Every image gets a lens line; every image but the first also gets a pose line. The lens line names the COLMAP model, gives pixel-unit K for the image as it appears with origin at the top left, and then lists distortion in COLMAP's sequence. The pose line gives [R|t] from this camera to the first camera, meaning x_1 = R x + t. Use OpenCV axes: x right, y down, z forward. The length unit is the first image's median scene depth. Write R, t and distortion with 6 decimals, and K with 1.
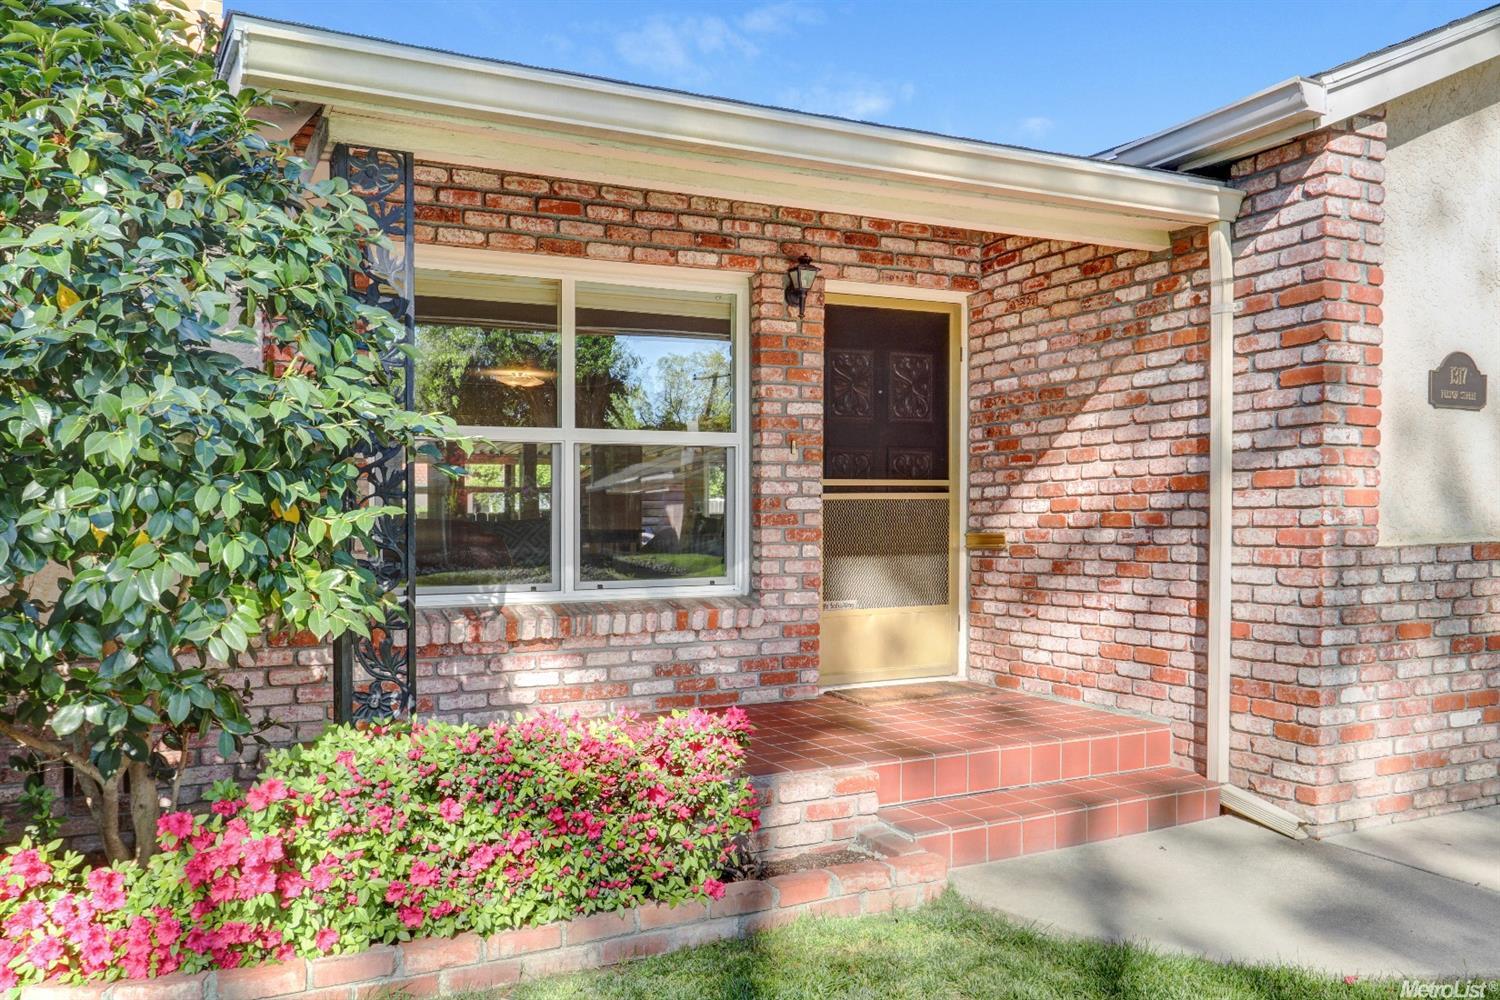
lens RADIAL K [[1220.0, 0, 785.4], [0, 1220.0, 521.8], [0, 0, 1]] dist [-0.007734, 0.019420]
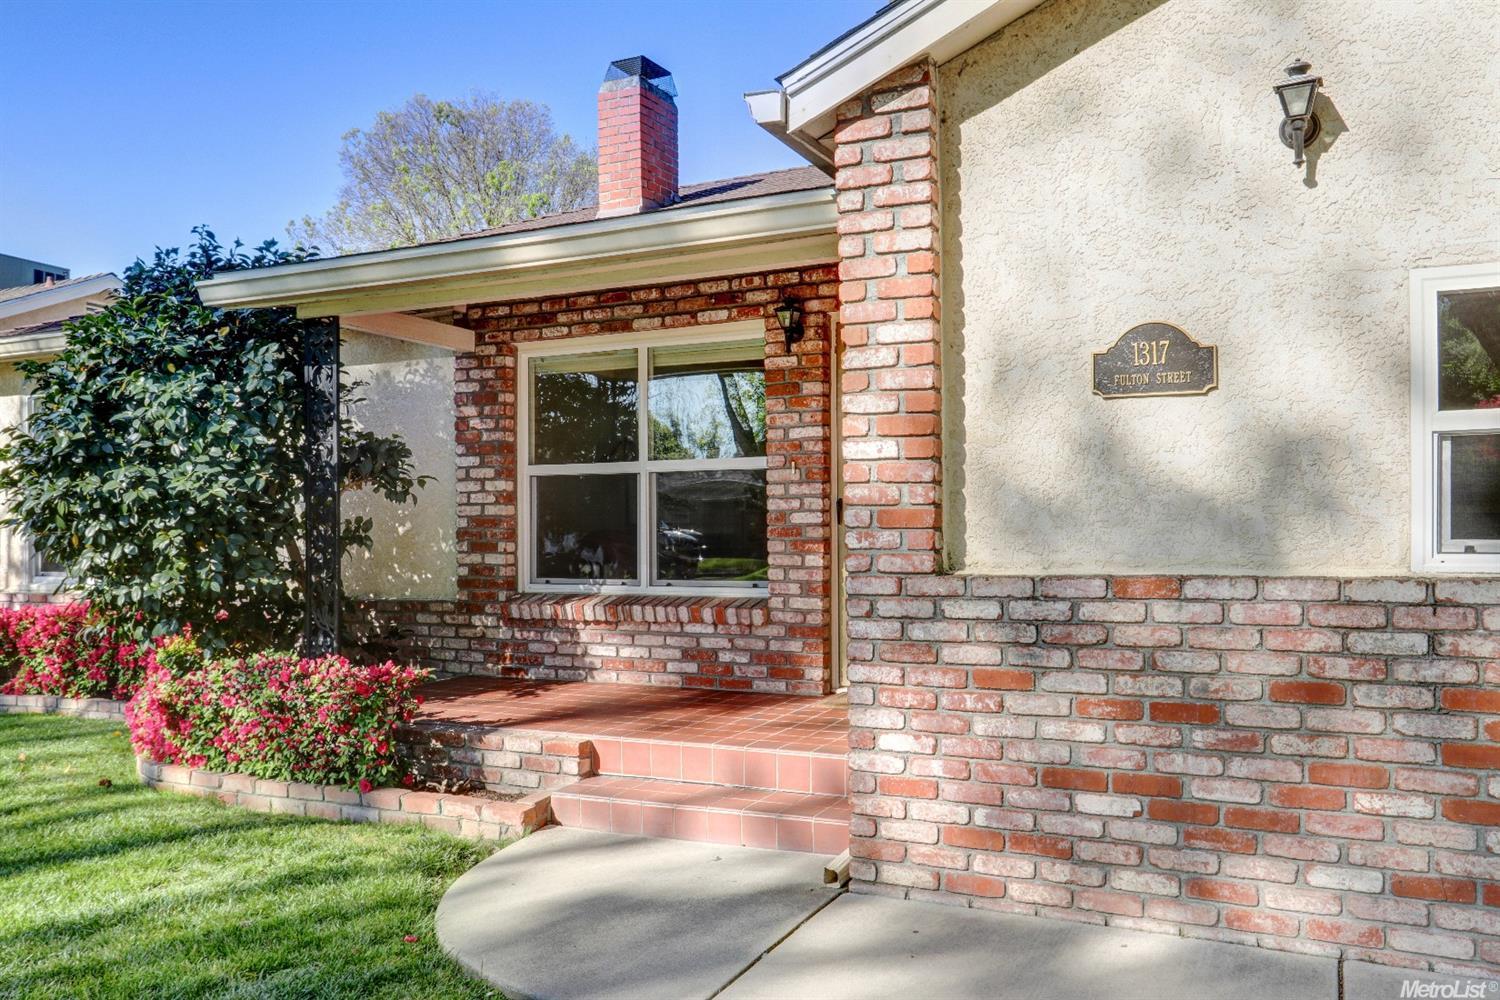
lens RADIAL K [[1222.5, 0, 774.2], [0, 1222.5, 485.5], [0, 0, 1]] dist [-0.008310, 0.023356]
pose [[0.591760, -0.020936, -0.805842, 0.977972], [0.003429, 0.999719, -0.023455, -0.020123], [0.806107, 0.011116, 0.591666, 0.348647]]
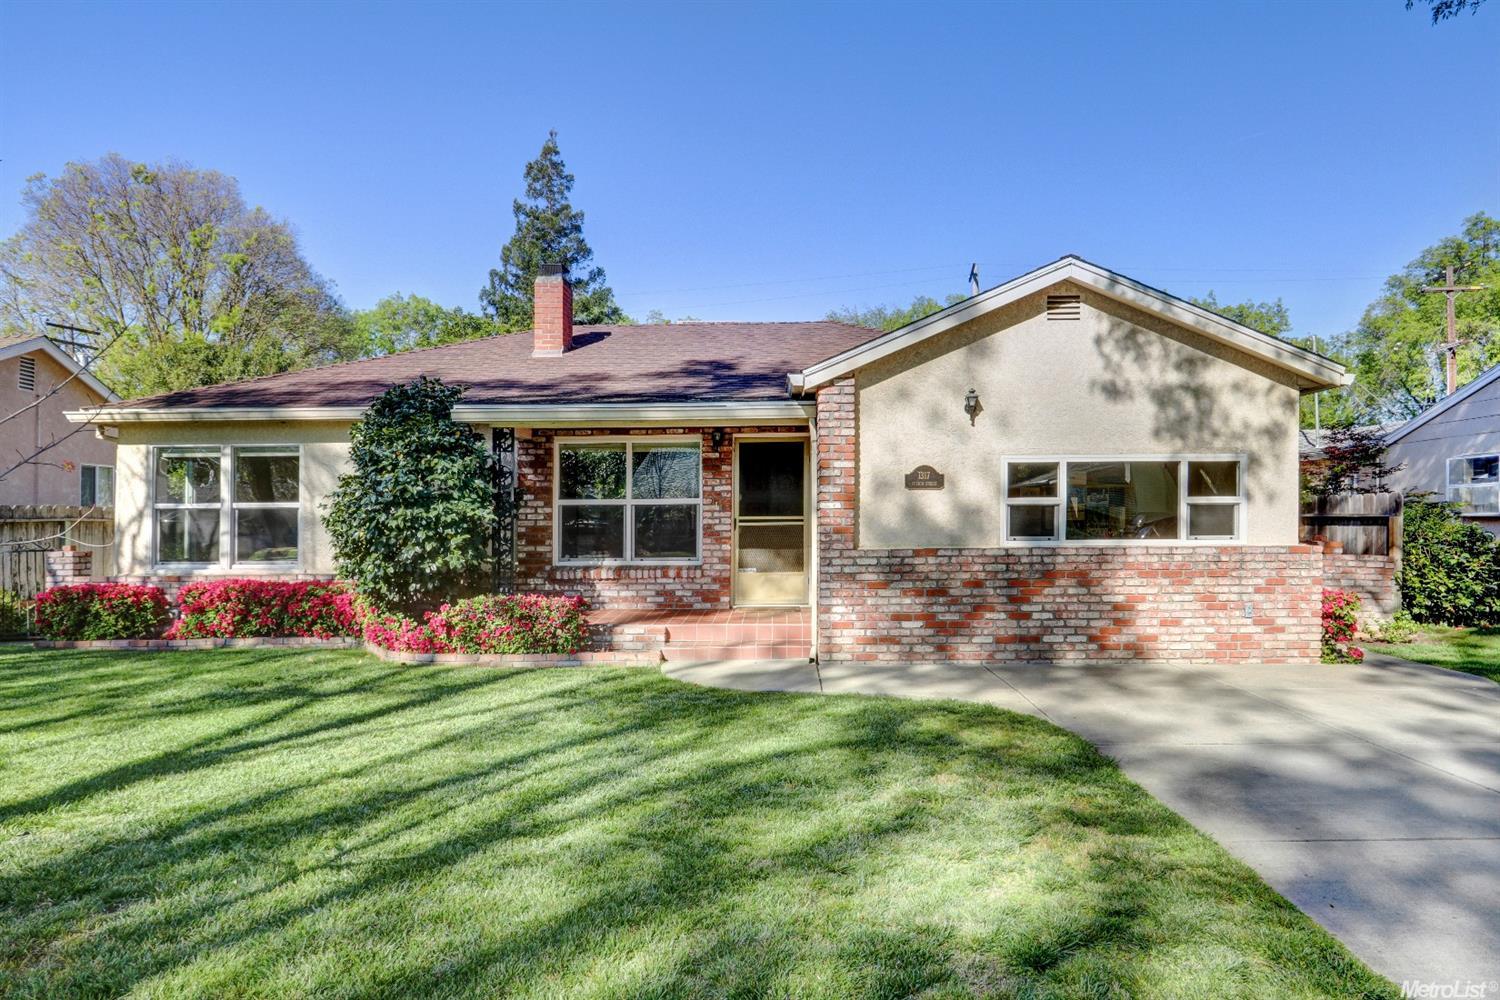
lens RADIAL K [[979.7, 0, 785.6], [0, 979.7, 479.0], [0, 0, 1]] dist [-0.023235, 0.016549]
pose [[0.879203, -0.017171, -0.476139, 1.146962], [0.000452, 0.999380, -0.035205, -0.046230], [0.476448, 0.030737, 0.878665, -0.704067]]
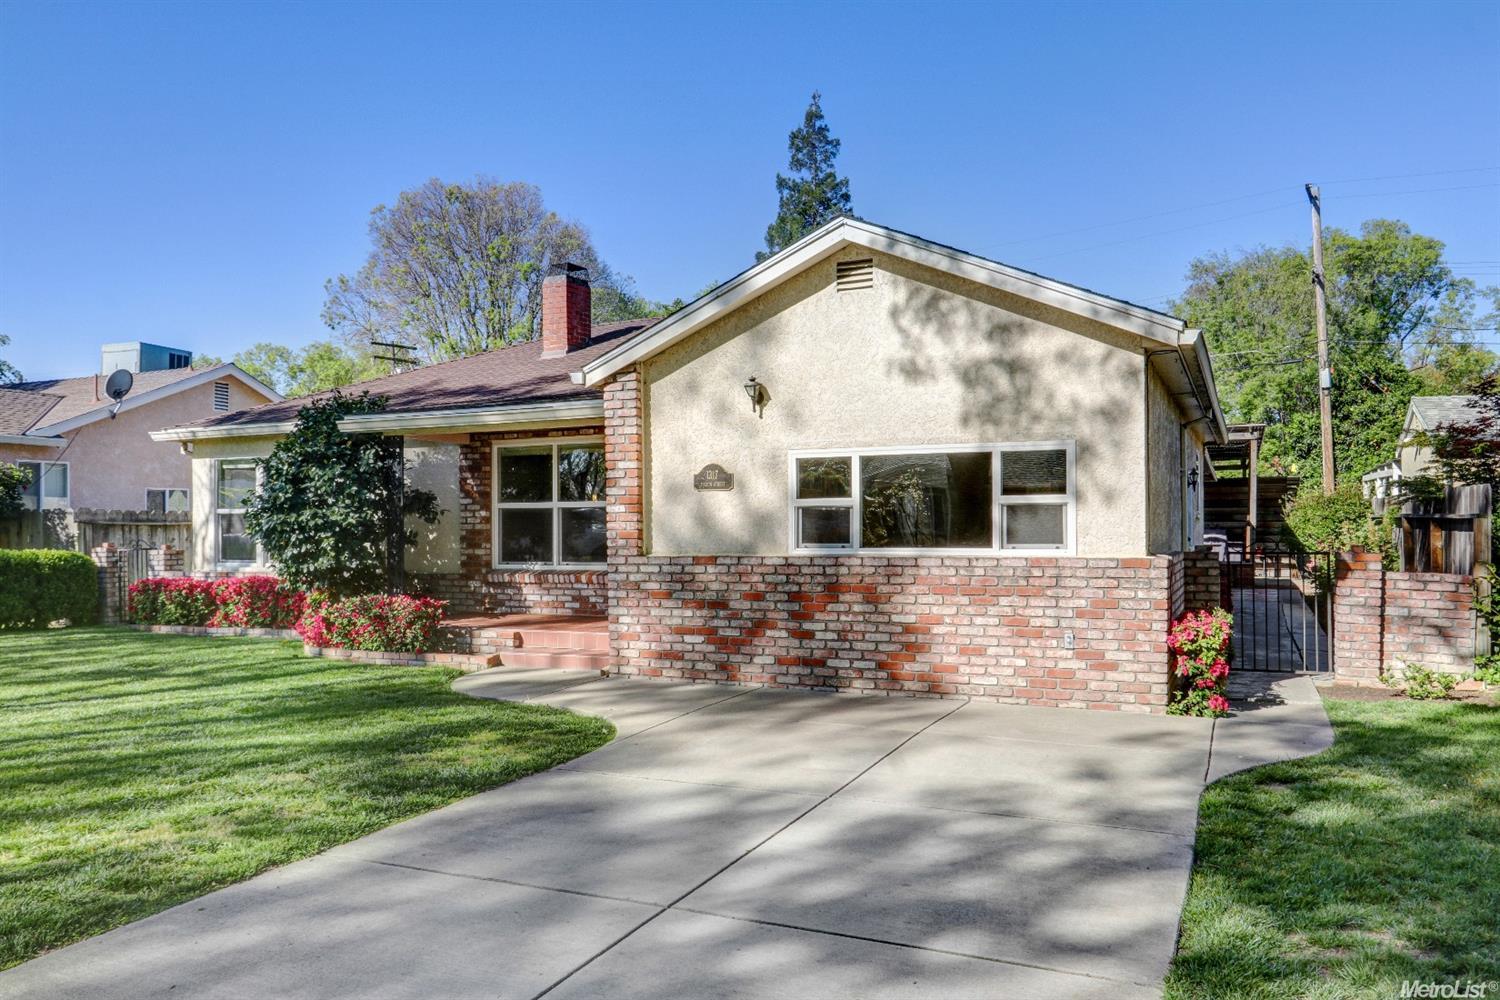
lens RADIAL K [[1136.6, 0, 777.9], [0, 1136.6, 482.9], [0, 0, 1]] dist [-0.016085, 0.010850]
pose [[0.603388, -0.023634, -0.797097, 2.060825], [0.004046, 0.999639, -0.026576, -0.052708], [0.797437, 0.012810, 0.603266, -0.071518]]
